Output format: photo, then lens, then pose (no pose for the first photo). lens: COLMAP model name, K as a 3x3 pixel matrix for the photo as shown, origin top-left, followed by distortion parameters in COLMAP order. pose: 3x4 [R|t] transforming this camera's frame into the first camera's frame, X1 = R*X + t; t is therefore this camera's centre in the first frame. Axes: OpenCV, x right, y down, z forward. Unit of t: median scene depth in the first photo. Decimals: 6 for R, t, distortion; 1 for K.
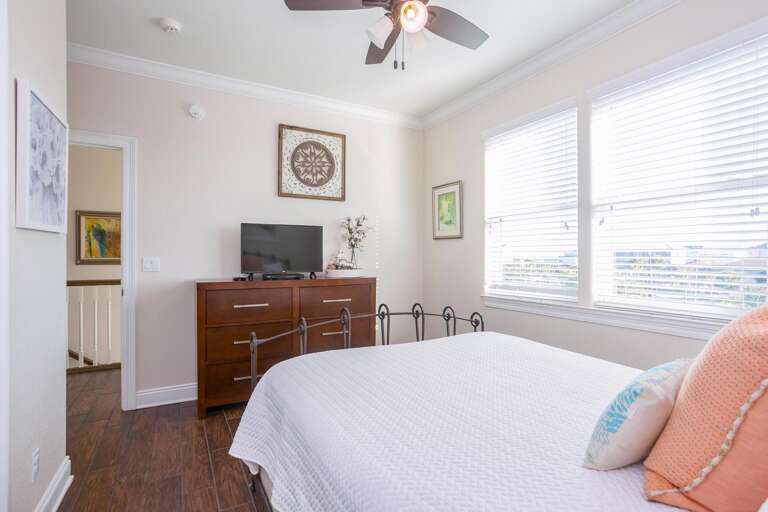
lens RADIAL K [[383.9, 0, 383.8], [0, 383.9, 255.2], [0, 0, 1]] dist [0.000779, 0.003817]
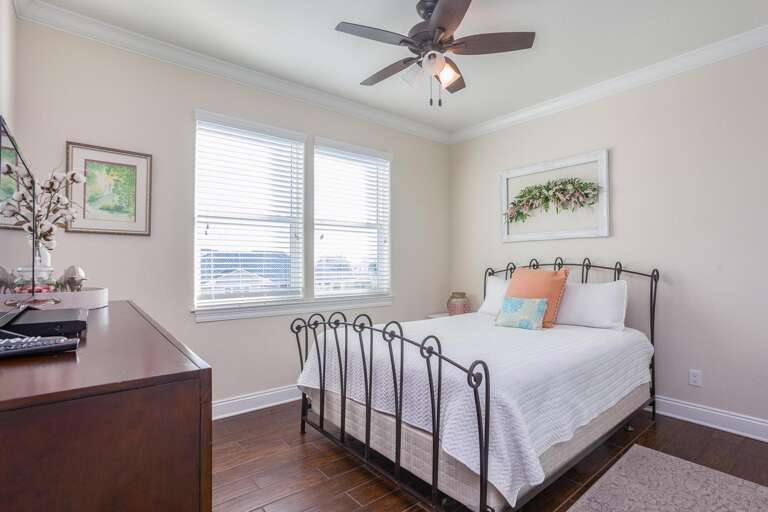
lens RADIAL K [[383.9, 0, 385.6], [0, 383.9, 253.3], [0, 0, 1]] dist [0.000779, 0.003817]
pose [[-0.154847, 0.015363, 0.987819, -0.608989], [-0.012166, 0.999774, -0.017456, -0.005378], [-0.987864, -0.014721, -0.154625, 0.730316]]
